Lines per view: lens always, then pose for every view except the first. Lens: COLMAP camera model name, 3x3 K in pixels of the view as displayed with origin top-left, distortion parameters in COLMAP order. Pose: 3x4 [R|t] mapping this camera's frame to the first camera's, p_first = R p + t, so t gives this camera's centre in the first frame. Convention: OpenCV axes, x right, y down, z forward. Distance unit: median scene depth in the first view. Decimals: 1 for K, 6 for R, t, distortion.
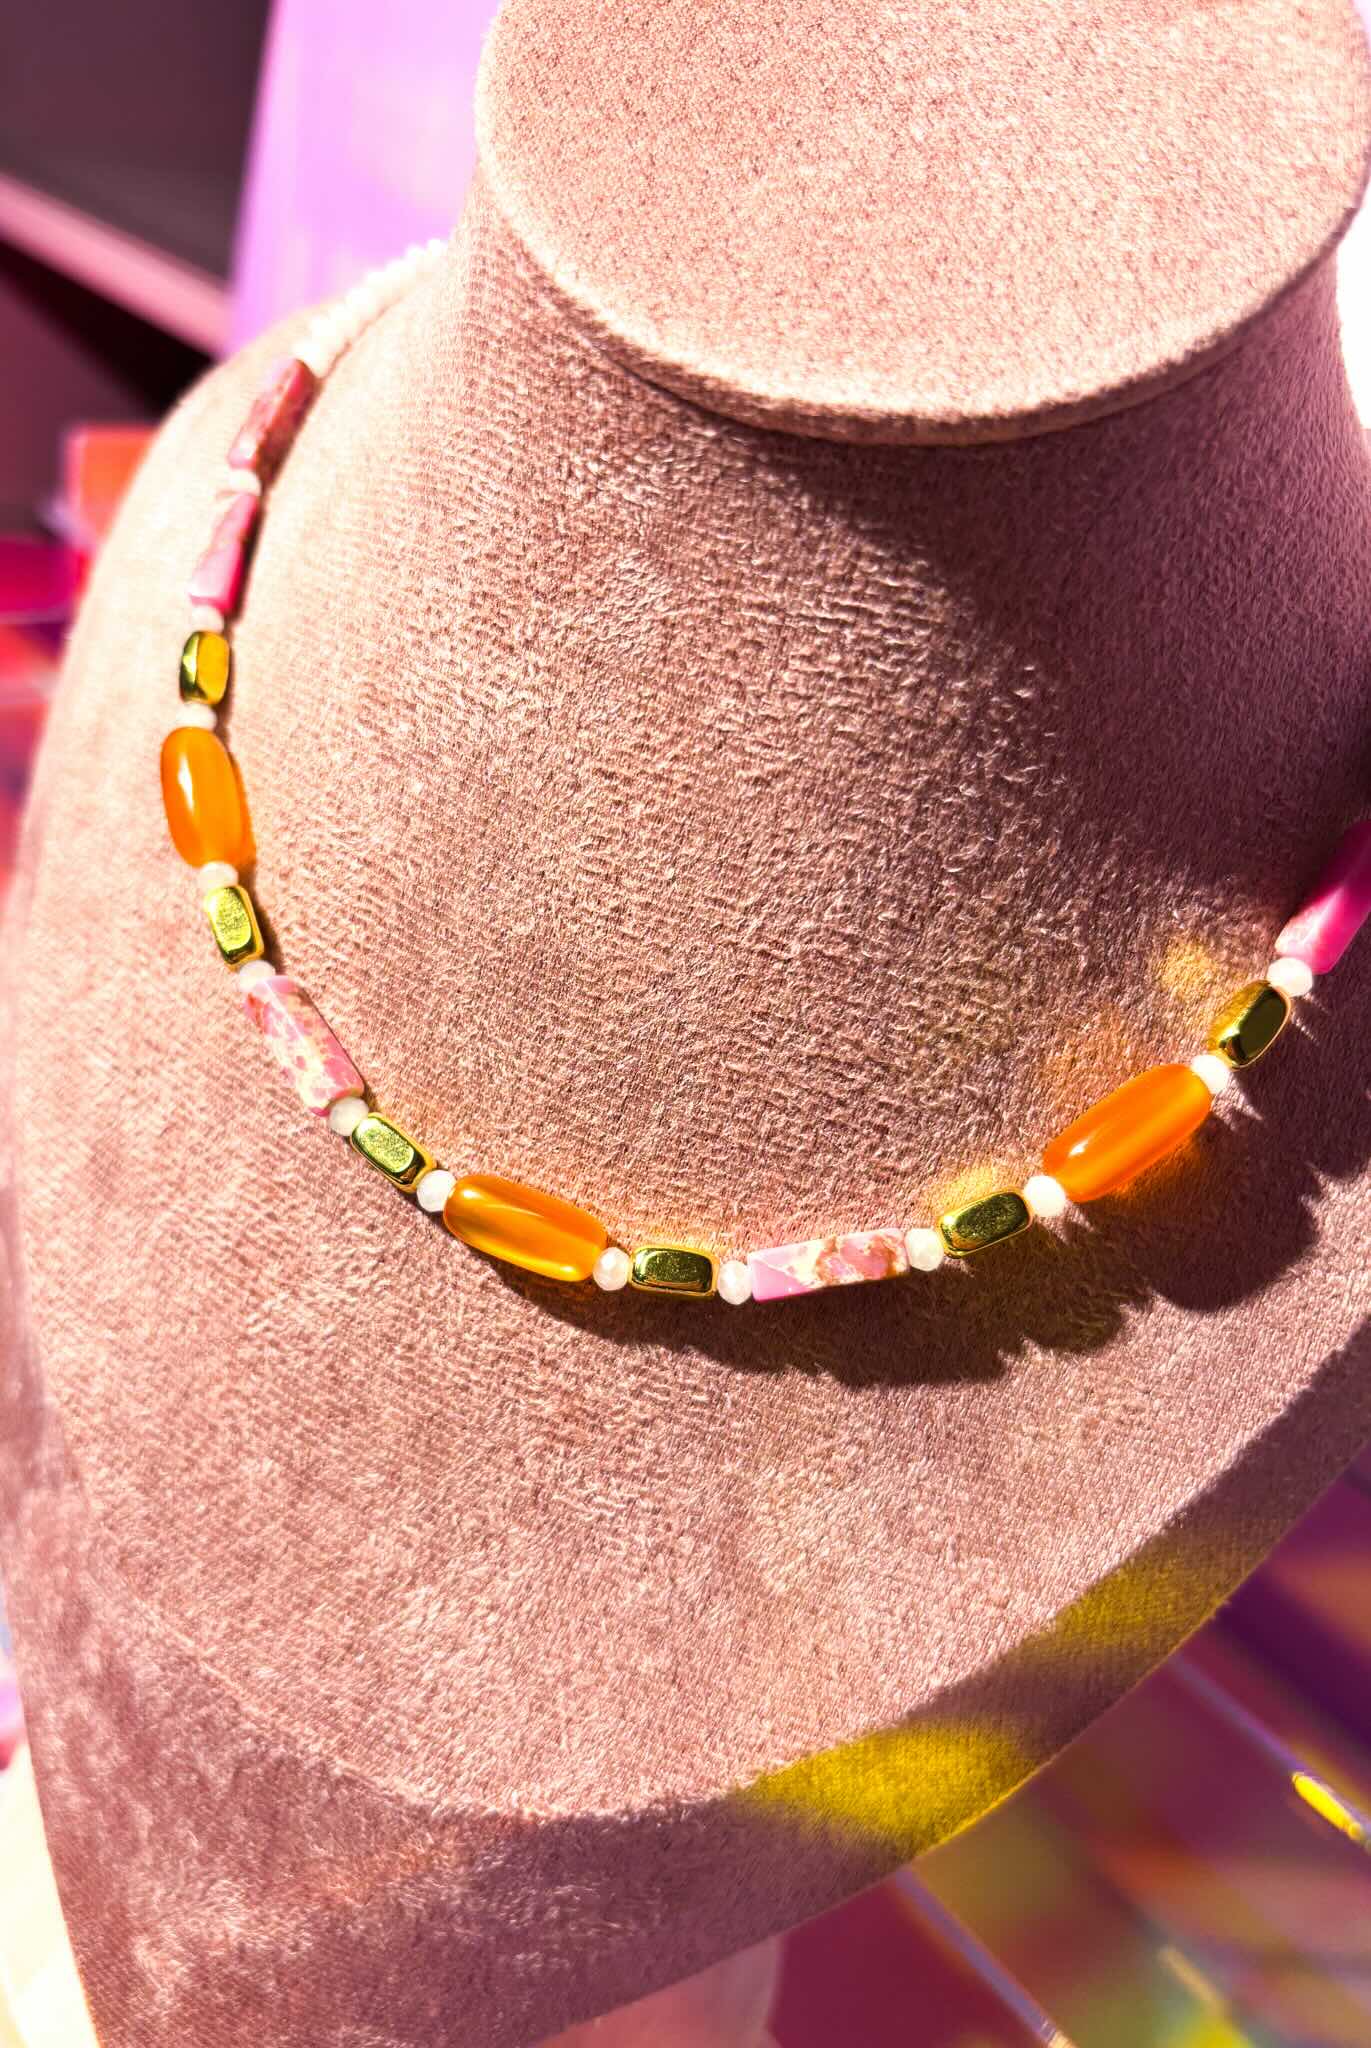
lens RADIAL K [[1689.2, 0, 598.1], [0, 1689.2, 1022.4], [0, 0, 1]] dist [-0.032226, 0.001650]
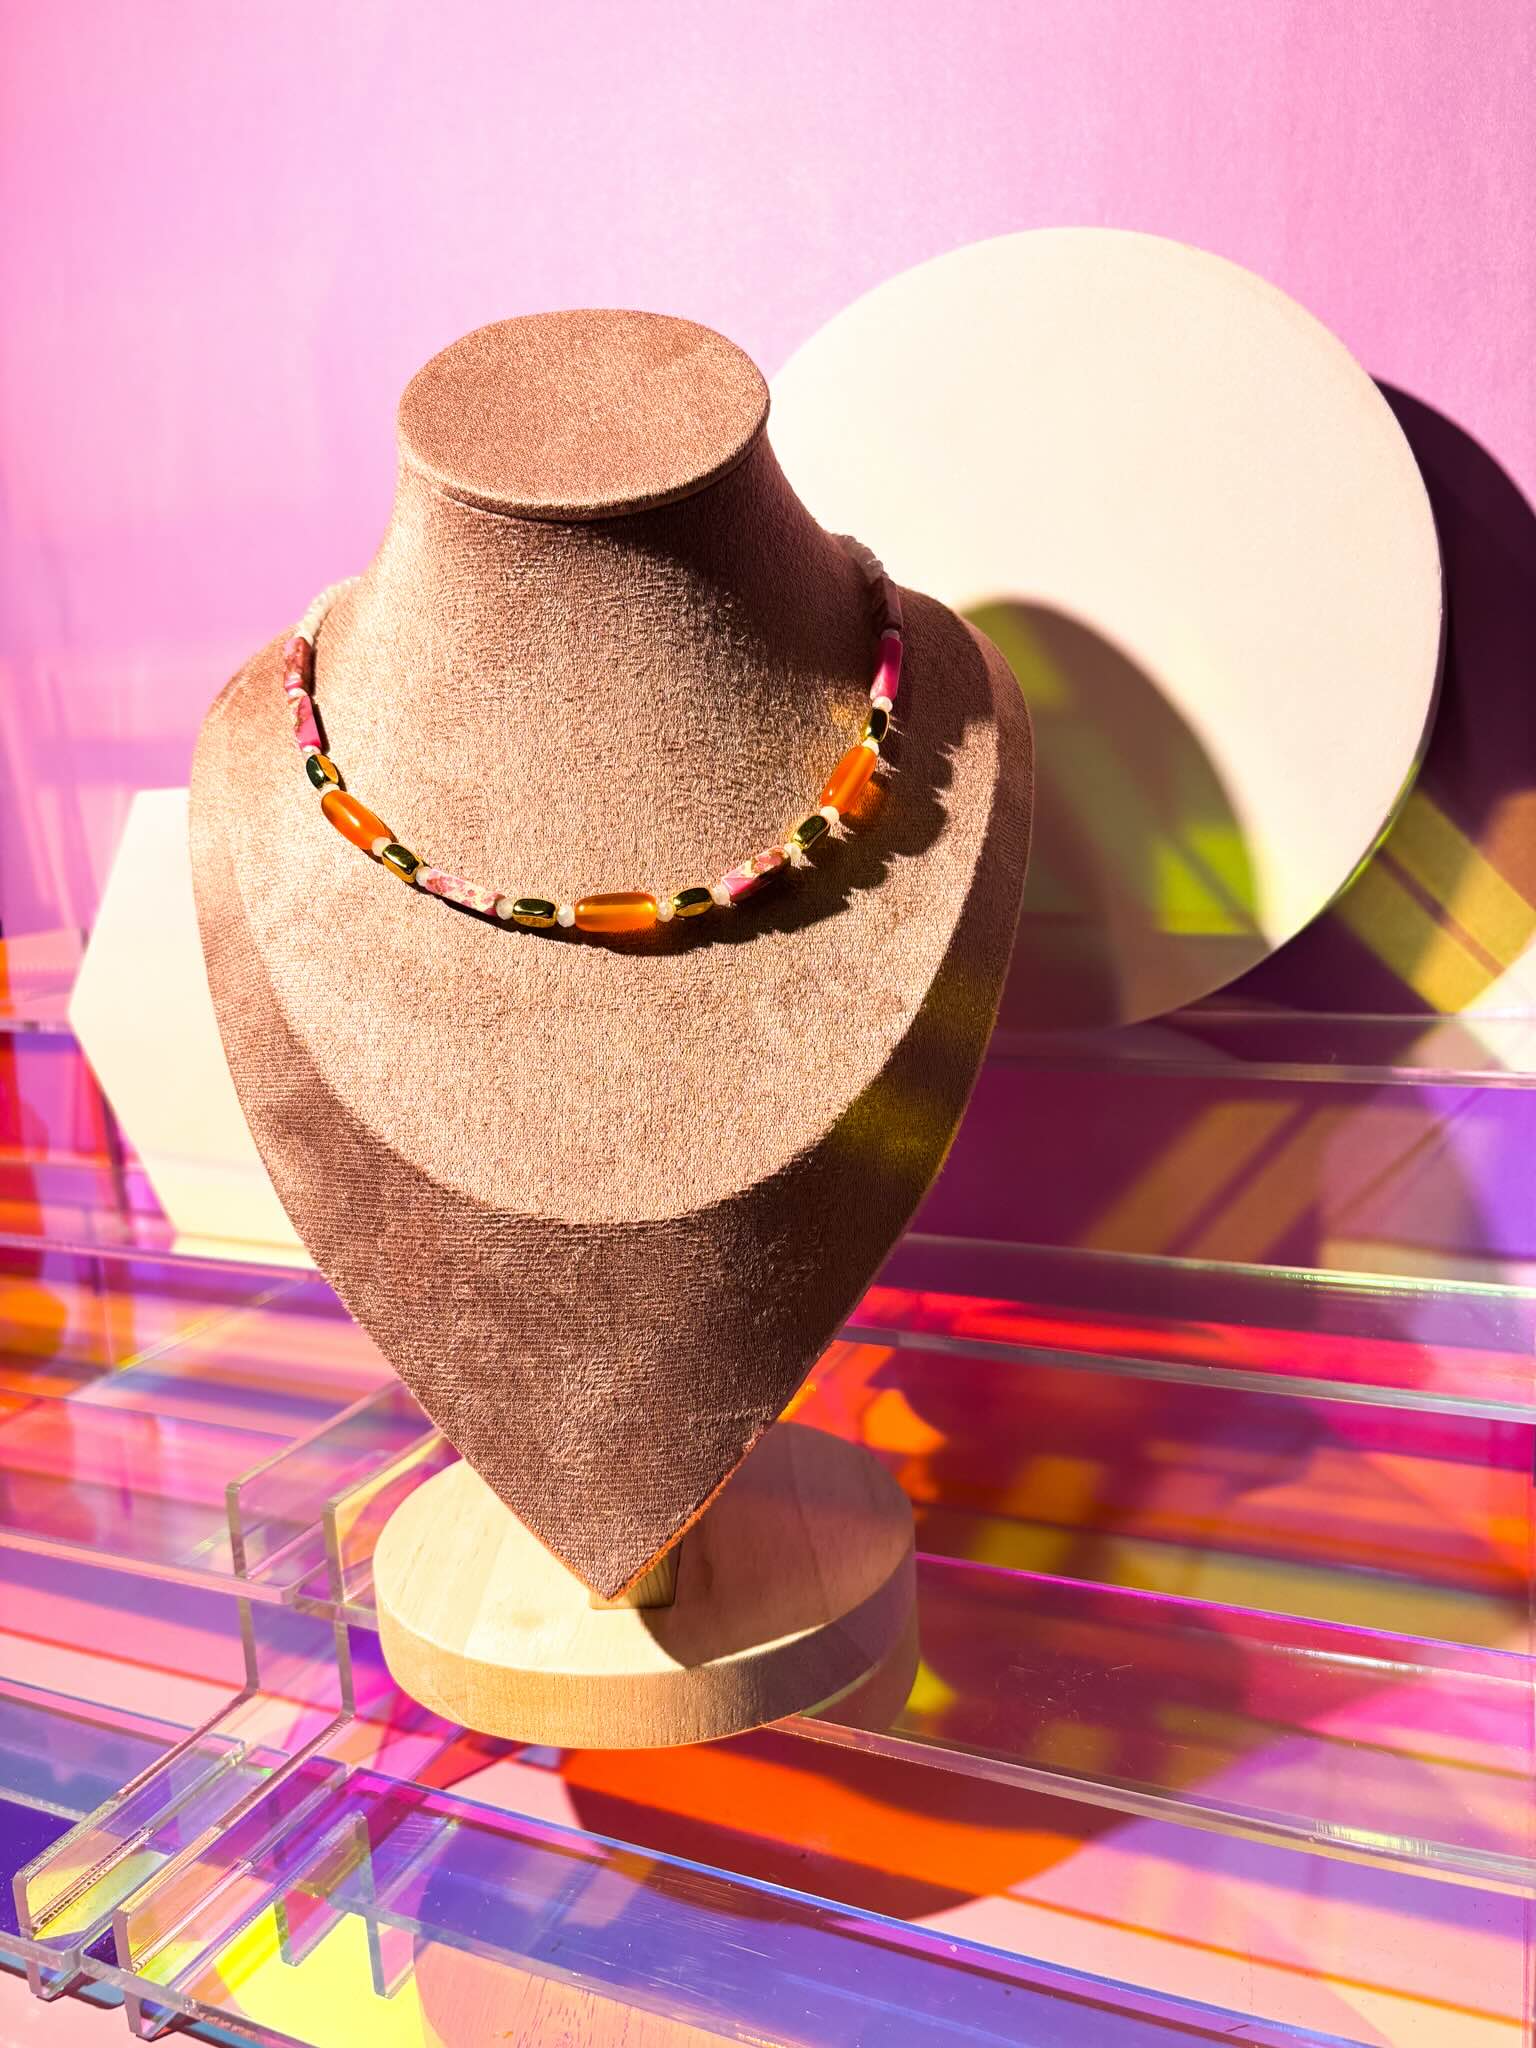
lens RADIAL K [[1640.5, 0, 771.9], [0, 1640.5, 1027.3], [0, 0, 1]] dist [-0.000582, -0.018030]
pose [[0.870894, -0.323213, 0.370240, -0.687400], [0.427259, 0.870205, -0.245344, 0.849338], [-0.242886, 0.371857, 0.895951, -0.790488]]
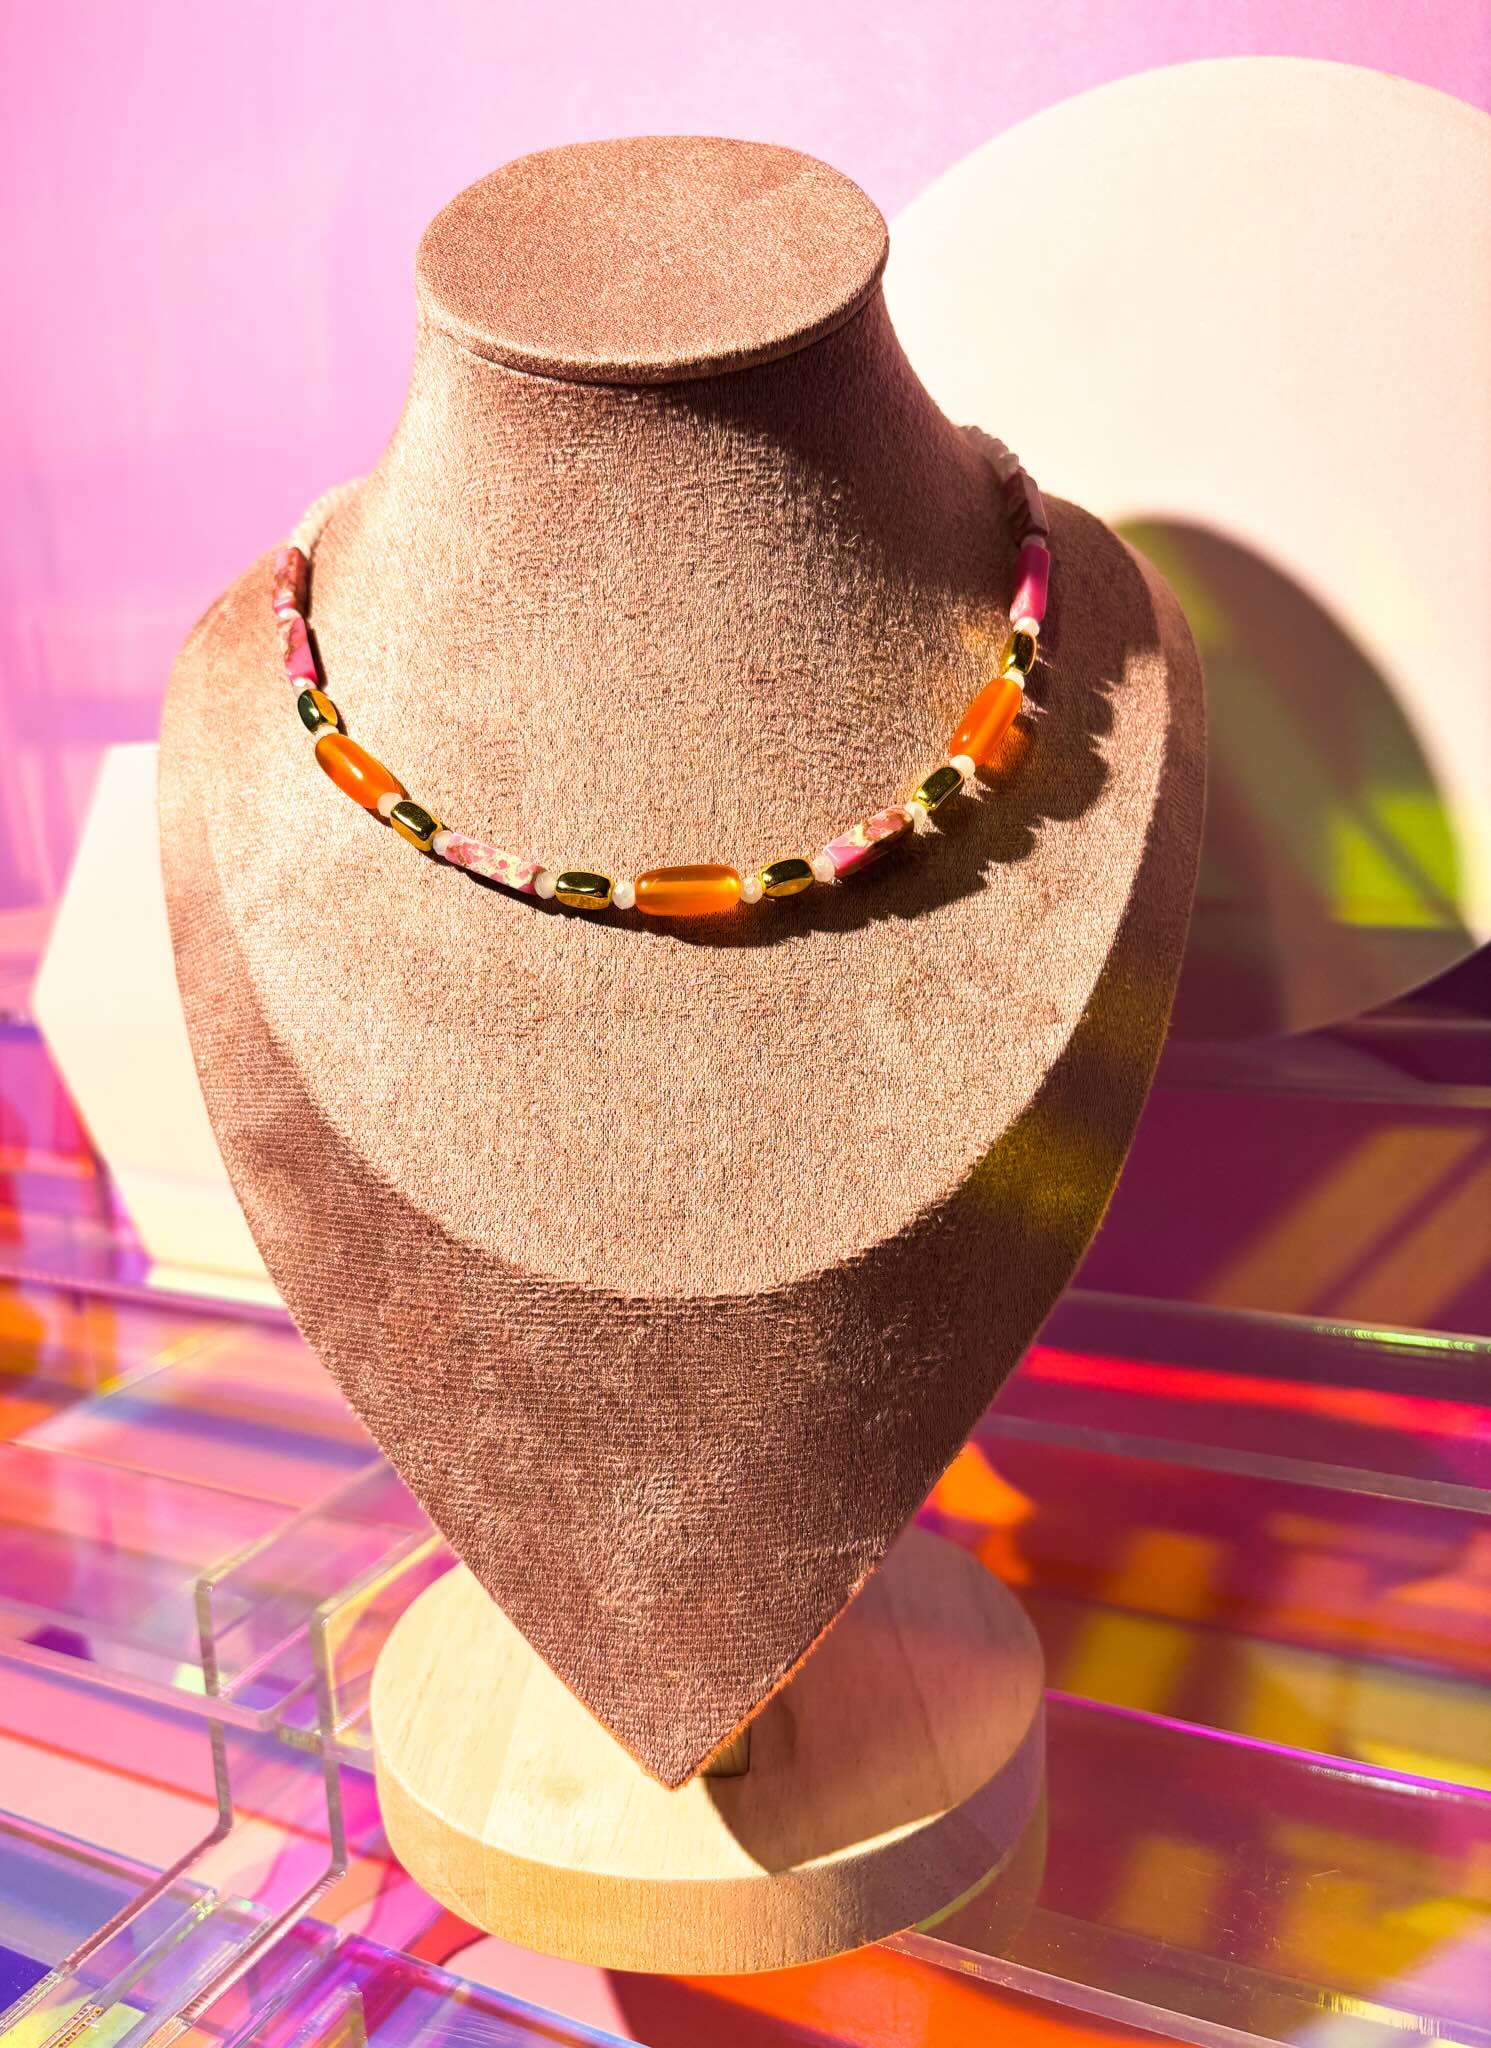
lens RADIAL K [[1671.7, 0, 700.4], [0, 1671.7, 1013.8], [0, 0, 1]] dist [-0.000172, -0.050034]
pose [[0.892884, -0.312694, 0.324007, -0.600711], [0.403124, 0.875699, -0.265787, 0.673321], [-0.200623, 0.367932, 0.907952, -0.378156]]
